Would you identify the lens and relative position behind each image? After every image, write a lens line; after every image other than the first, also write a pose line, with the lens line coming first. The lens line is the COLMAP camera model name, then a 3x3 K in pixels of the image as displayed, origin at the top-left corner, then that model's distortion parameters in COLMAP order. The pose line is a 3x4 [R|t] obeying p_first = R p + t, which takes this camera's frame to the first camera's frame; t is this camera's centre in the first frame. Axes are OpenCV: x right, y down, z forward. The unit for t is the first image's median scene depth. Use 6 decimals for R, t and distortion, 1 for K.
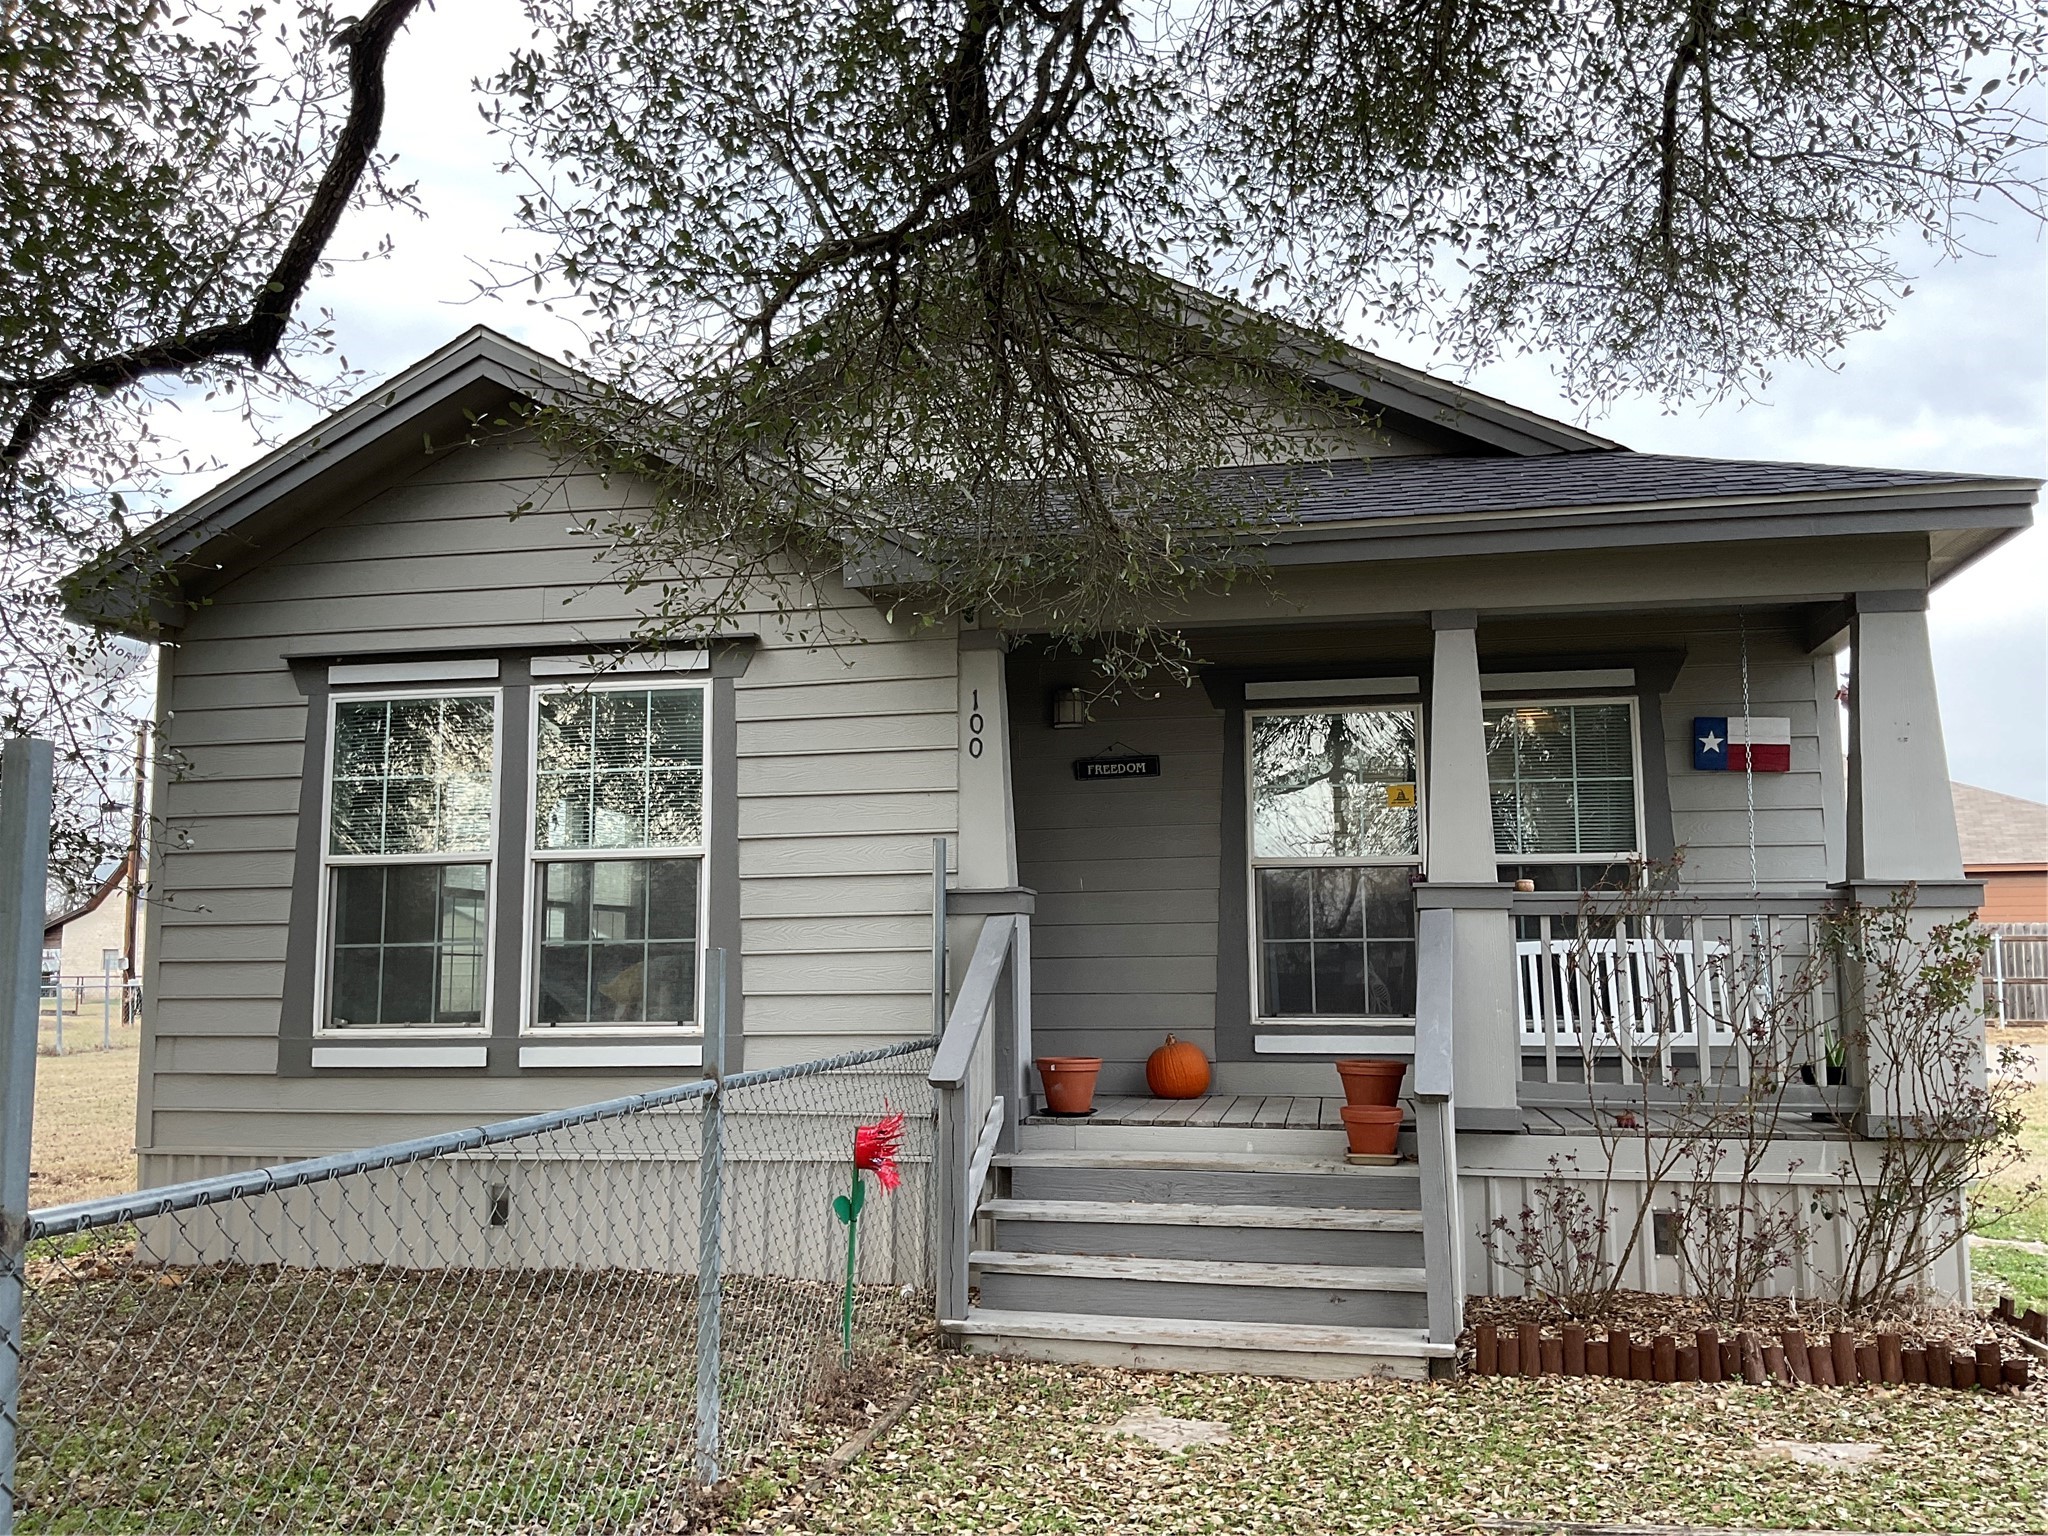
lens RADIAL K [[1720.5, 0, 1029.1], [0, 1720.5, 755.5], [0, 0, 1]] dist [0.082447, -0.143275]
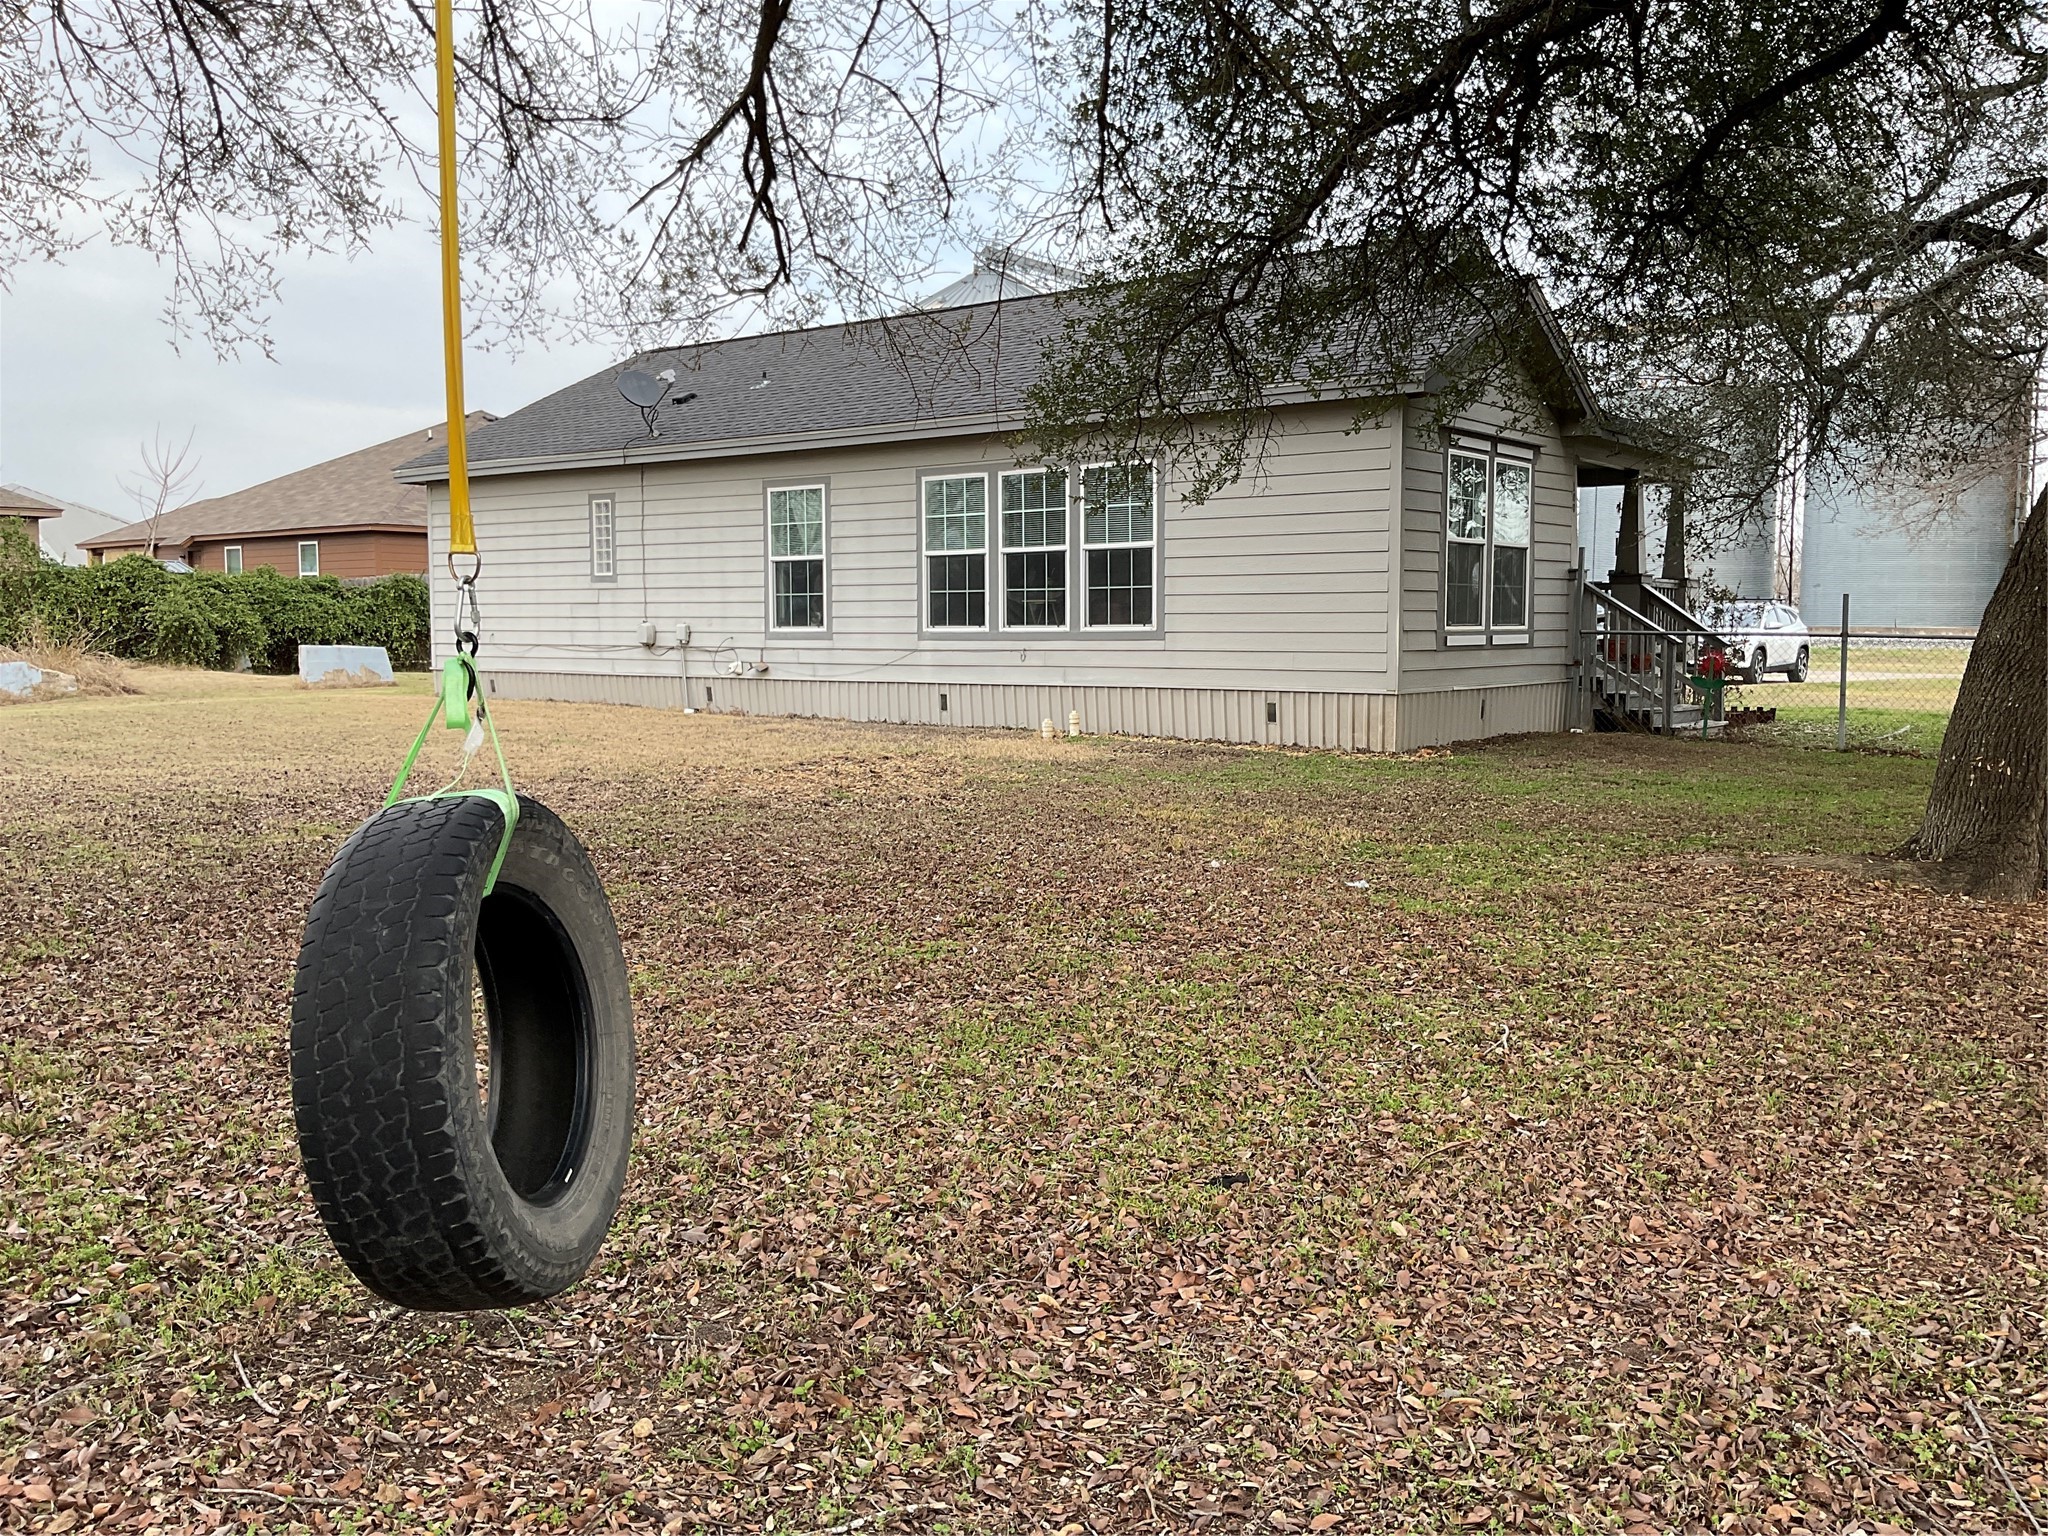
lens RADIAL K [[1720.5, 0, 1024.9], [0, 1720.5, 773.1], [0, 0, 1]] dist [0.082447, -0.143275]
pose [[0.439224, -0.070053, 0.895642, -2.349238], [-0.113801, 0.984586, 0.132818, 0.115222], [-0.891140, -0.160262, 0.424482, 0.571595]]
